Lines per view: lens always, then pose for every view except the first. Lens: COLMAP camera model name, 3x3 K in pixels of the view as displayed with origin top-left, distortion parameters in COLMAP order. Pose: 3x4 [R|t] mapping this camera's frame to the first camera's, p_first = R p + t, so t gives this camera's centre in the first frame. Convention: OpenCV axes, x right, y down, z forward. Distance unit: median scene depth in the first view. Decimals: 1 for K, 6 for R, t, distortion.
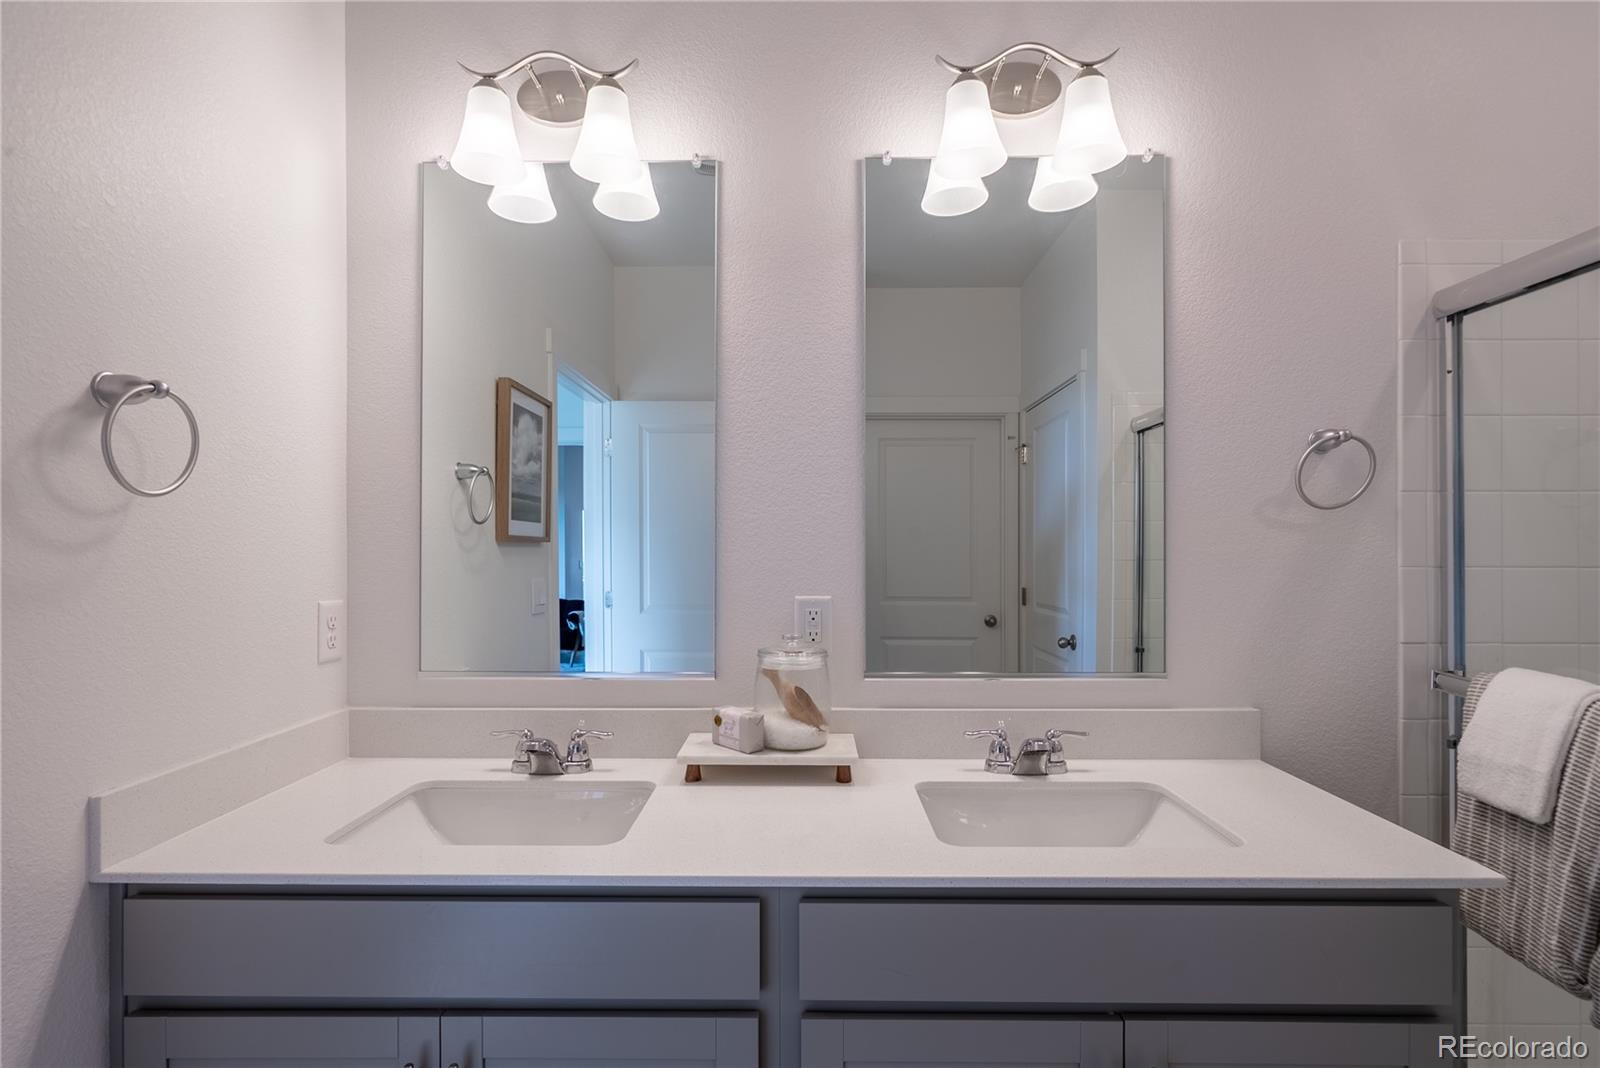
lens RADIAL K [[781.5, 0, 797.4], [0, 781.5, 548.2], [0, 0, 1]] dist [-0.001519, 0.000413]
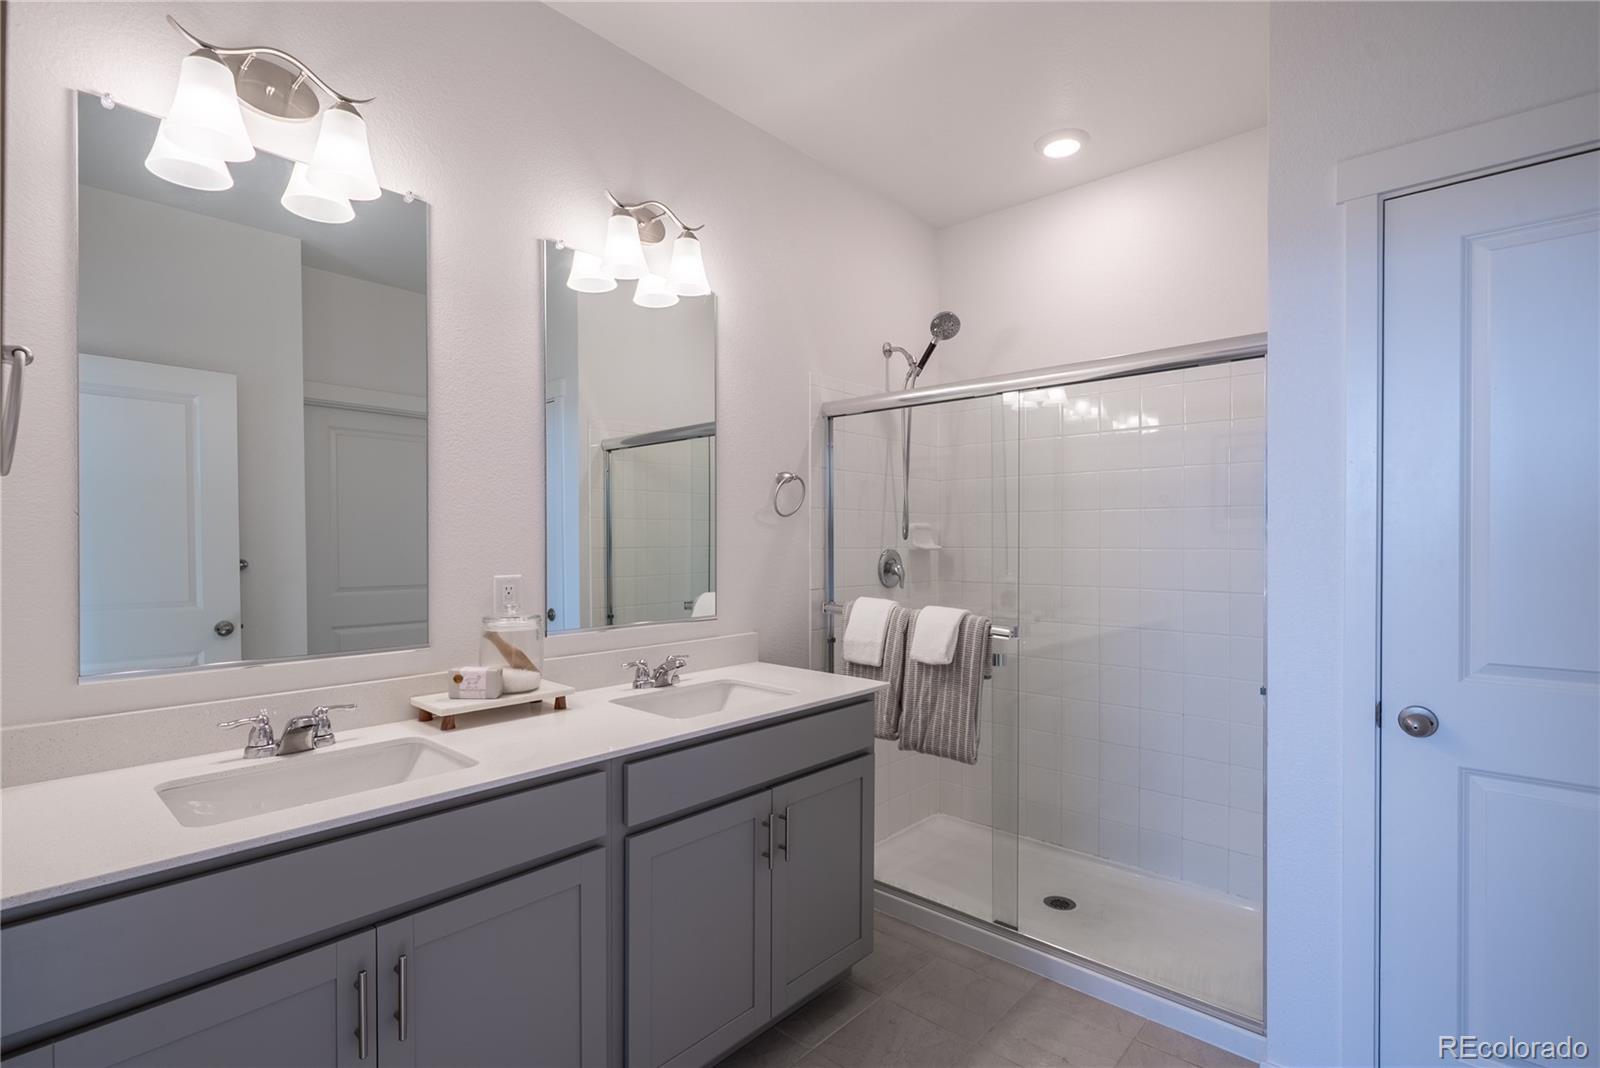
lens RADIAL K [[744.9, 0, 796.2], [0, 744.9, 547.4], [0, 0, 1]] dist [0.000753, 0.000051]
pose [[0.663364, -0.005572, 0.748276, -0.611238], [0.000623, 0.999976, 0.006894, 0.008883], [-0.748297, -0.004107, 0.663351, -0.158195]]
